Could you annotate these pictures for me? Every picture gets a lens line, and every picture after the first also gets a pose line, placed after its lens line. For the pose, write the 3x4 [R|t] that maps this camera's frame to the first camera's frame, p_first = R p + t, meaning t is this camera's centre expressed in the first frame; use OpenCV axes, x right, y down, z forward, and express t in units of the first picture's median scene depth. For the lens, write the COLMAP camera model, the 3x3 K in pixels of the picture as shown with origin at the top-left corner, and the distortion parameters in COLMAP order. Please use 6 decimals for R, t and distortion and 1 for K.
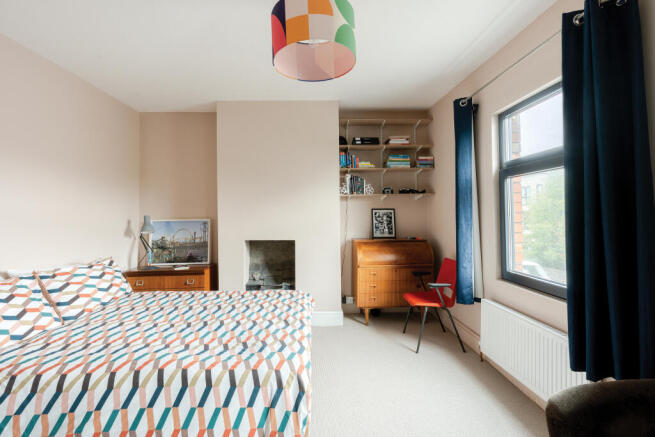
lens RADIAL K [[297.5, 0, 326.5], [0, 297.5, 219.0], [0, 0, 1]] dist [-0.005308, 0.002485]
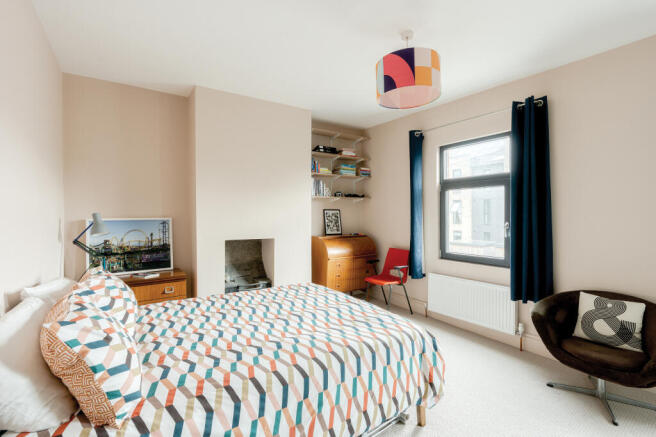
lens RADIAL K [[297.9, 0, 329.8], [0, 297.9, 219.6], [0, 0, 1]] dist [-0.005308, 0.002485]
pose [[0.850642, 0.000335, 0.525746, -0.461621], [0.002736, 0.999983, -0.005064, 0.011837], [-0.525739, 0.005746, 0.850627, 0.024677]]
